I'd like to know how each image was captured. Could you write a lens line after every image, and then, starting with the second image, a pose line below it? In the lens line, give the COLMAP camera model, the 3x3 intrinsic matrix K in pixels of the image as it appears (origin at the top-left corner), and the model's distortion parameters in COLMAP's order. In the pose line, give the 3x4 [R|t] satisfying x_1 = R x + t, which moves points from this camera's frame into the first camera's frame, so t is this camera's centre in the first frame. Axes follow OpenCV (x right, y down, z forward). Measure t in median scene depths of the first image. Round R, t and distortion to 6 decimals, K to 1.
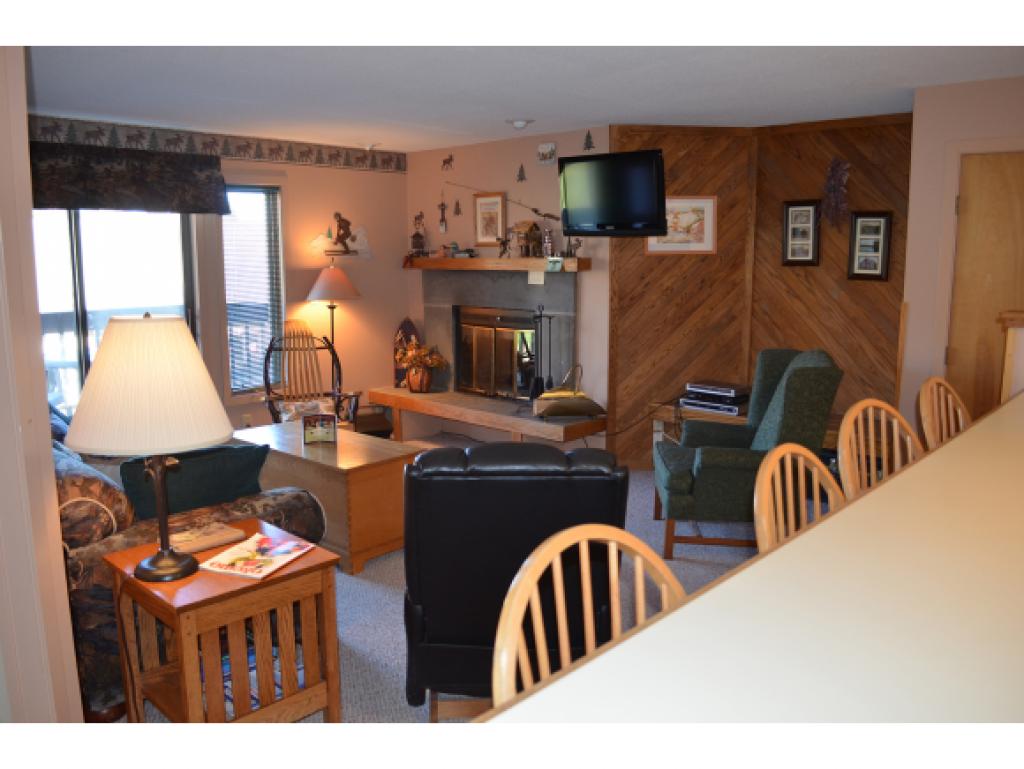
lens RADIAL K [[800.4, 0, 512.0], [0, 800.4, 384.5], [0, 0, 1]] dist [-0.083338, 0.011263]
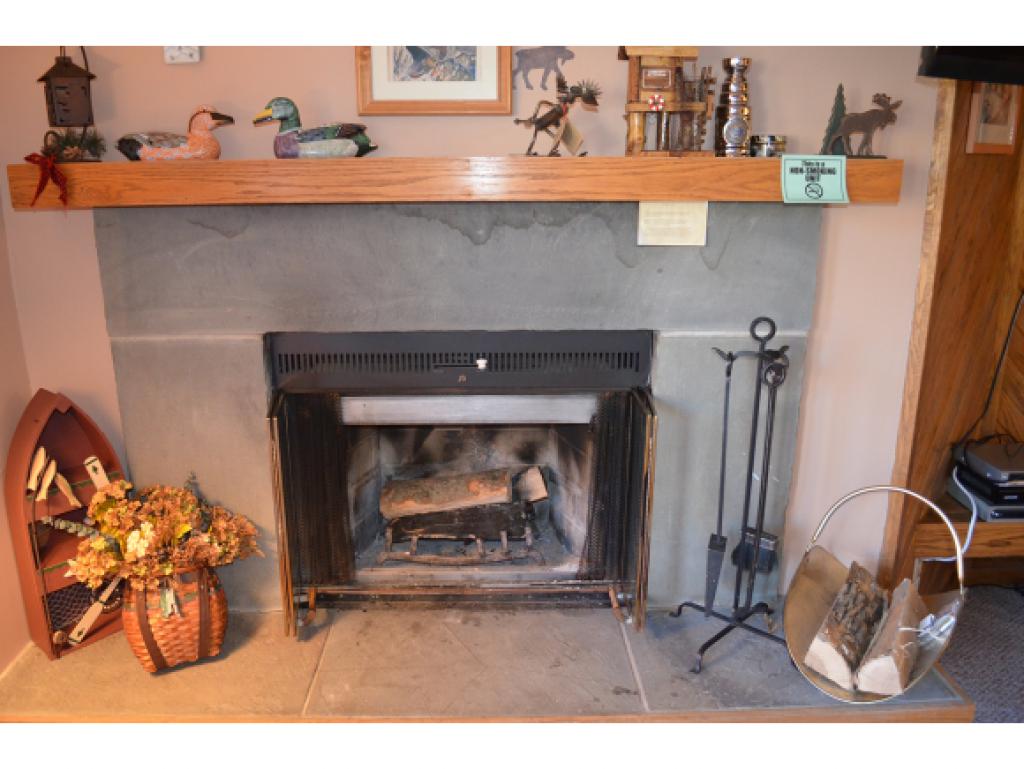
lens RADIAL K [[800.4, 0, 512.0], [0, 800.4, 384.5], [0, 0, 1]] dist [-0.083338, 0.011263]
pose [[0.714817, -0.188110, 0.673537, -0.242900], [0.113029, 0.981556, 0.154180, -0.136989], [-0.690117, -0.034082, 0.722895, 0.887169]]
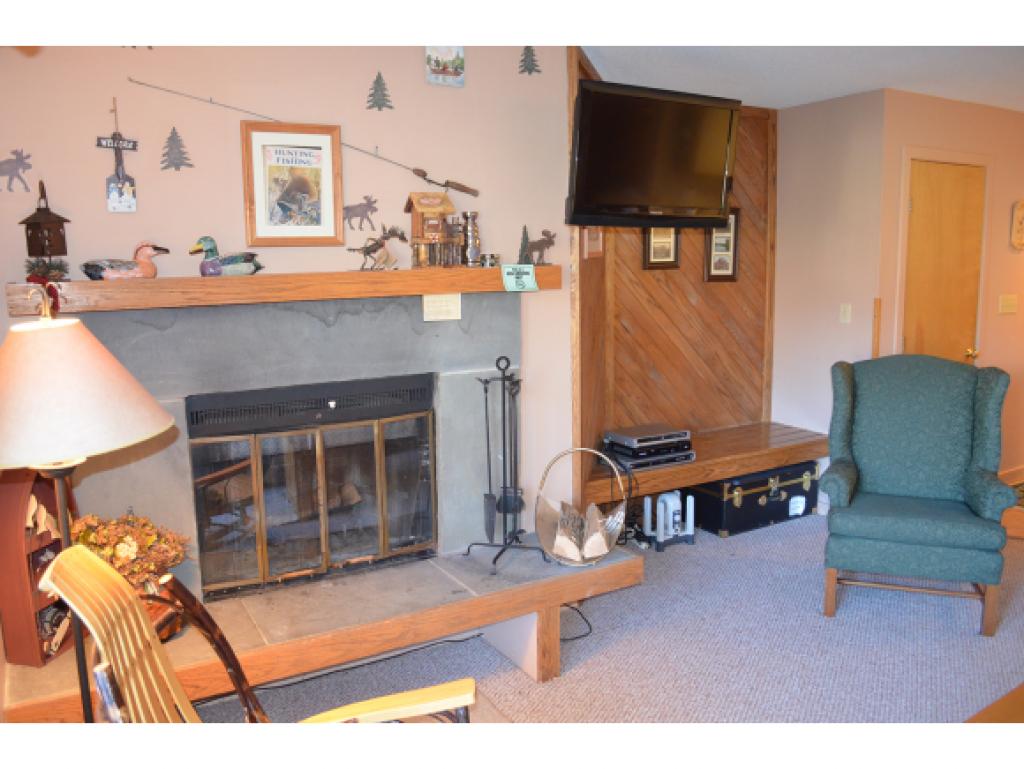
lens RADIAL K [[800.4, 0, 512.0], [0, 800.4, 384.5], [0, 0, 1]] dist [-0.083338, 0.011263]
pose [[0.295127, -0.154678, 0.942855, -0.473270], [0.171549, 0.979351, 0.106968, -0.142506], [-0.939931, 0.130176, 0.315568, 0.868348]]
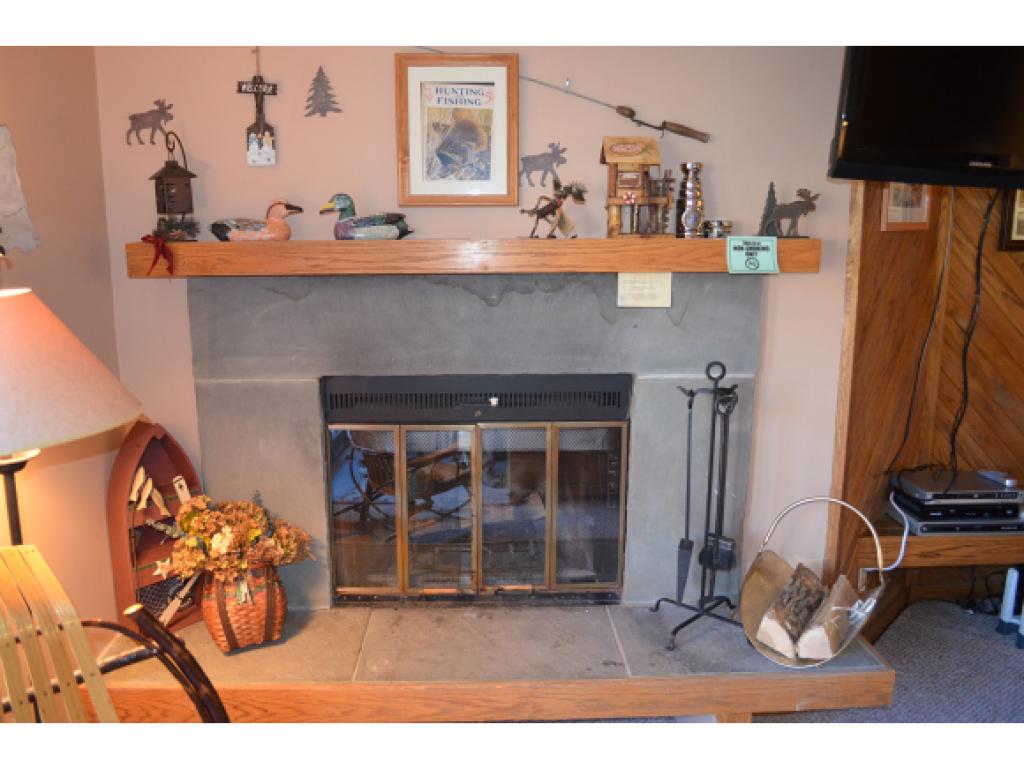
lens RADIAL K [[800.4, 0, 512.0], [0, 800.4, 384.5], [0, 0, 1]] dist [-0.083338, 0.011263]
pose [[0.706685, -0.136442, 0.694248, -0.308283], [0.115981, 0.990296, 0.076566, -0.134860], [-0.697957, 0.026411, 0.715652, 0.831524]]
